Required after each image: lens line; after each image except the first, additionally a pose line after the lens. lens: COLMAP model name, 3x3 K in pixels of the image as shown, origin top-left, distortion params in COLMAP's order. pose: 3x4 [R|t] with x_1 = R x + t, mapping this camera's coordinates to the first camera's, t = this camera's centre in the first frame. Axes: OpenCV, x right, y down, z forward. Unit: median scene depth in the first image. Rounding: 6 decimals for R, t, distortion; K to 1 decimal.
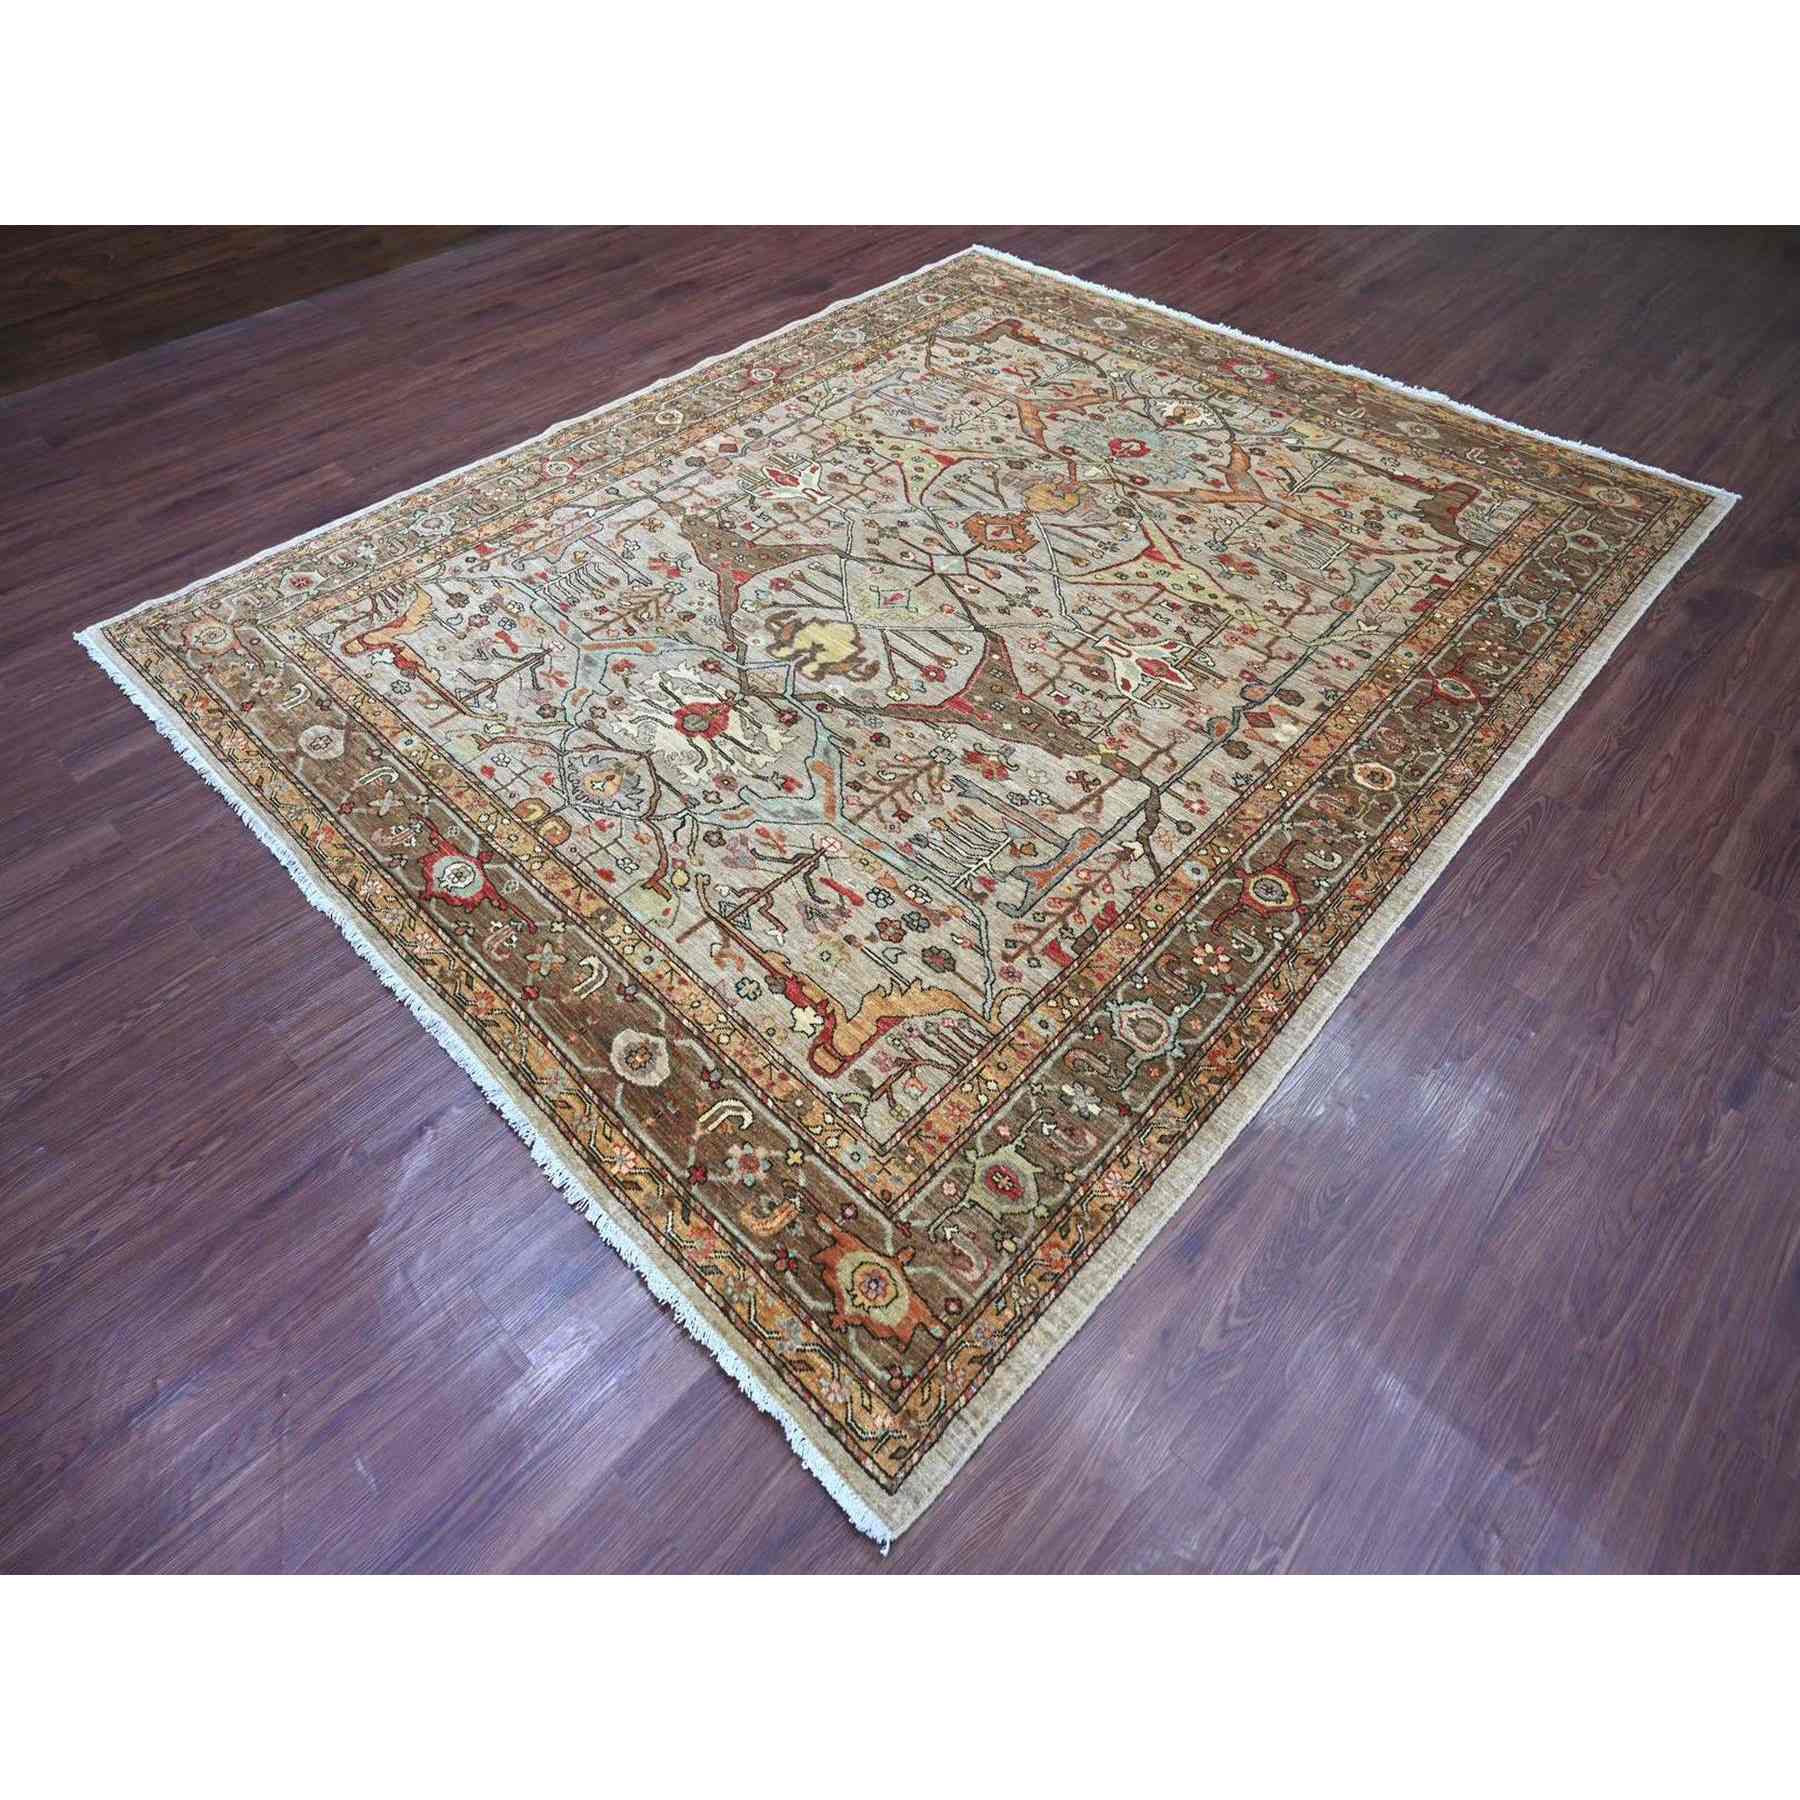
lens RADIAL K [[1027.3, 0, 900.0], [0, 1027.3, 900.0], [0, 0, 1]] dist [-0.007469, 0.000399]
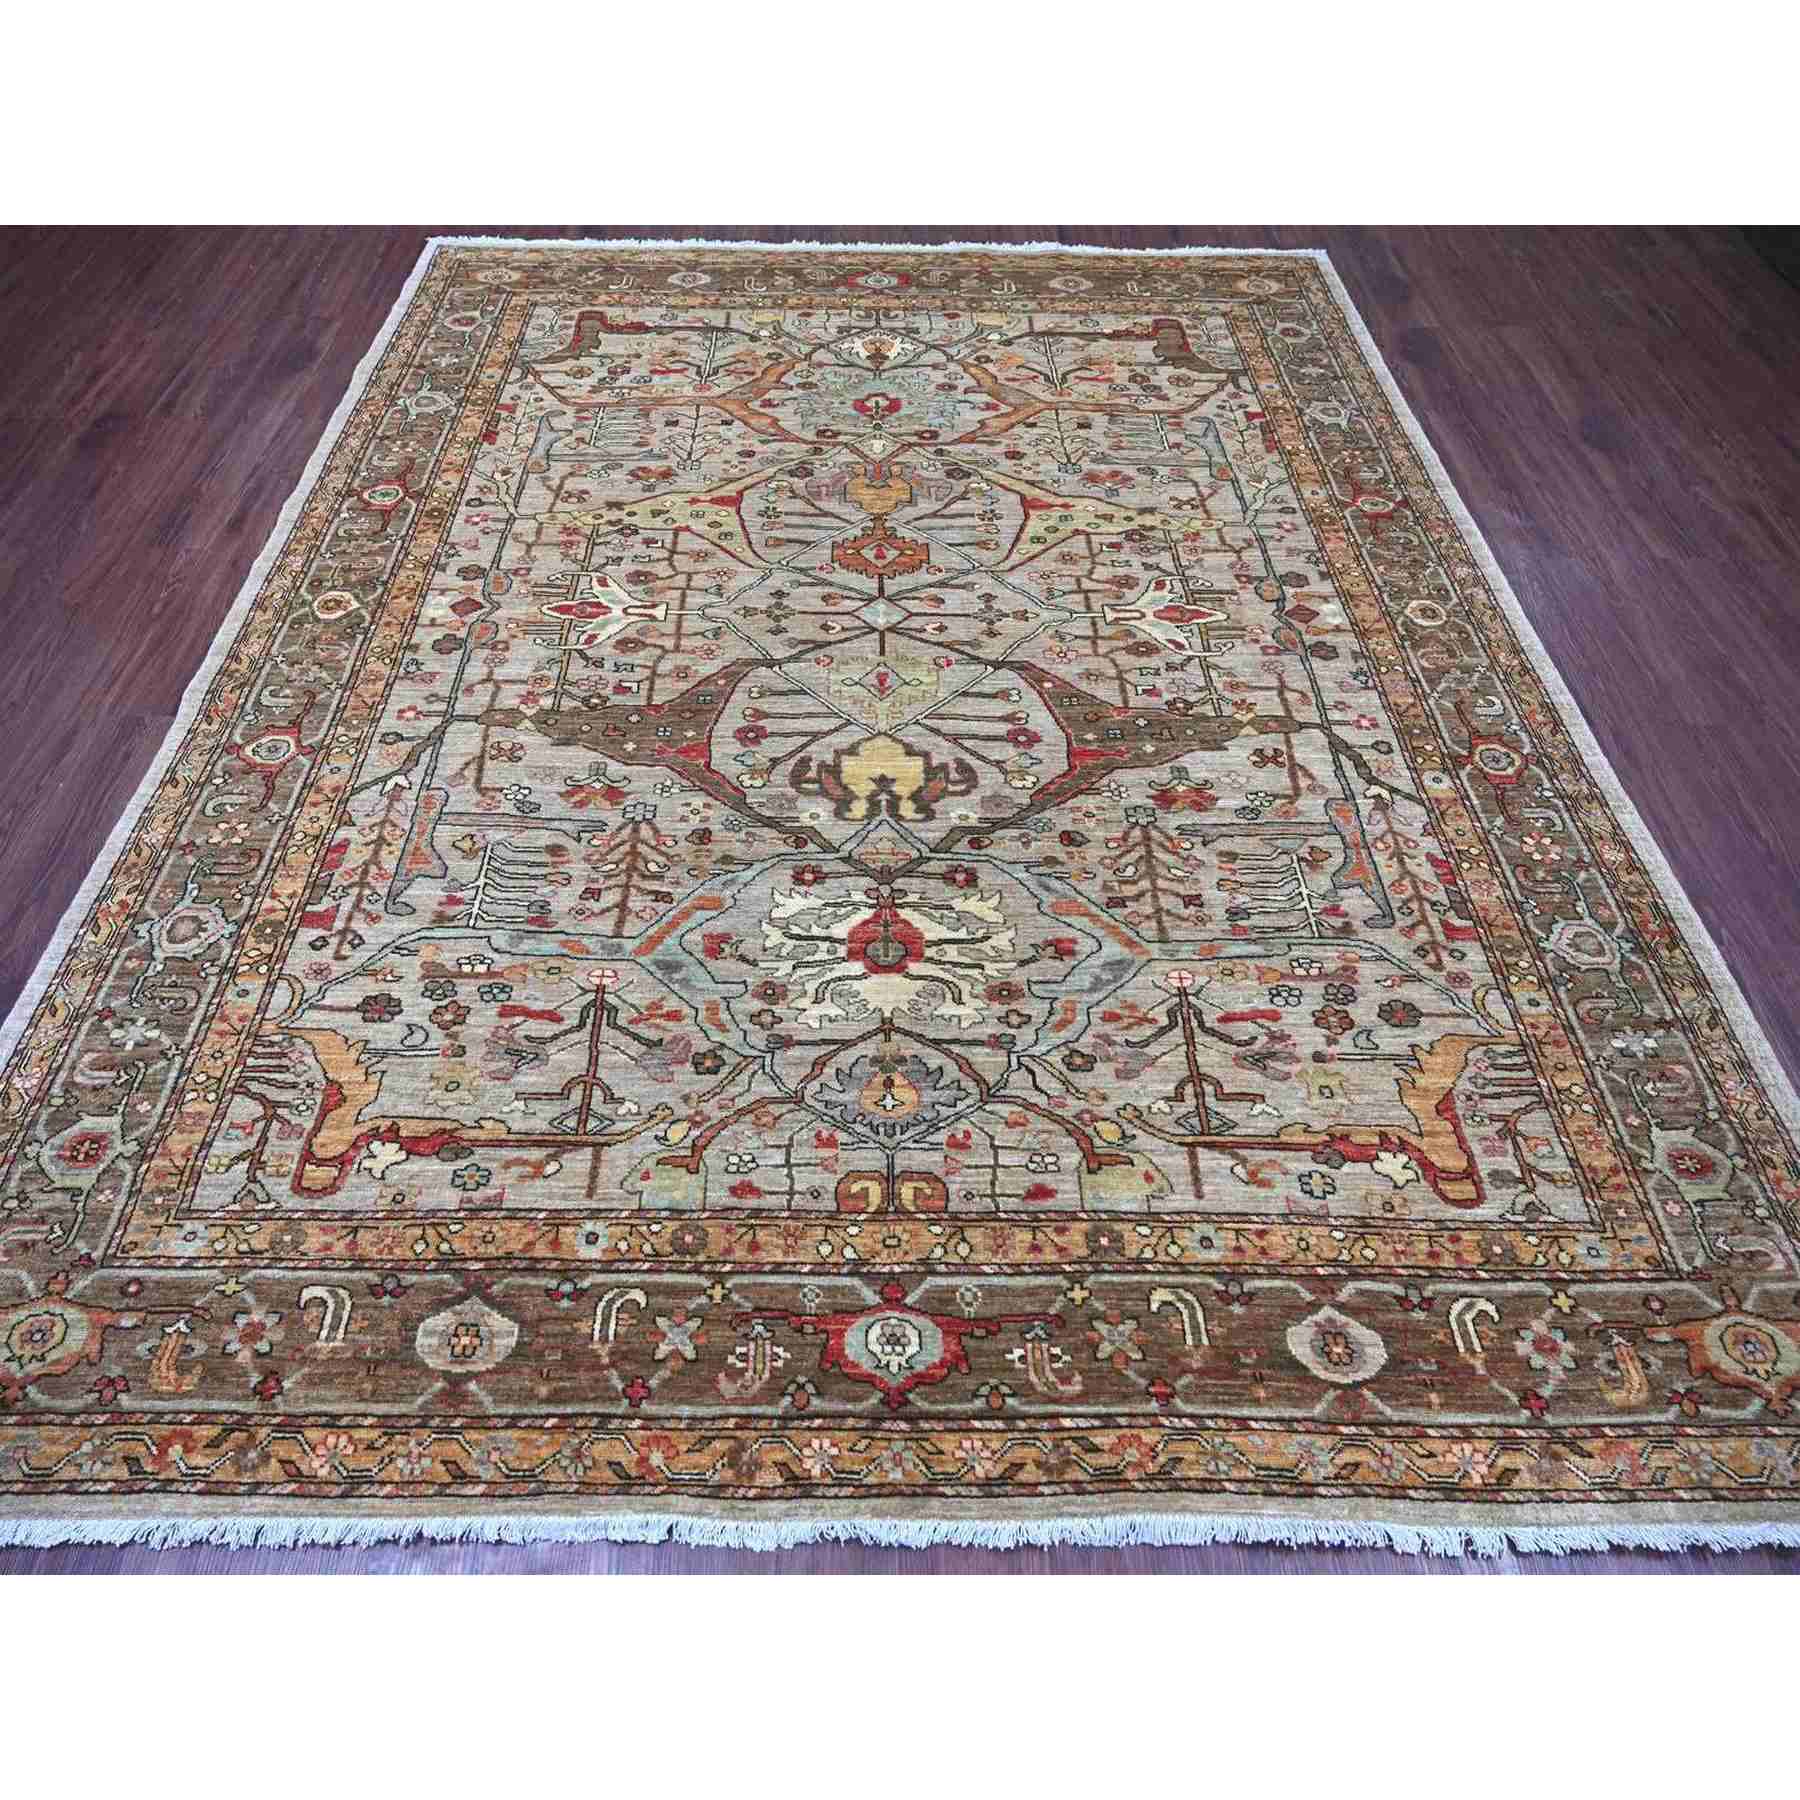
lens RADIAL K [[1027.3, 0, 900.0], [0, 1027.3, 900.0], [0, 0, 1]] dist [-0.007469, 0.000399]
pose [[0.724771, -0.553699, 0.410031, -0.467959], [0.521420, 0.829799, 0.198884, -0.340282], [-0.450365, 0.069653, 0.890124, 0.327779]]
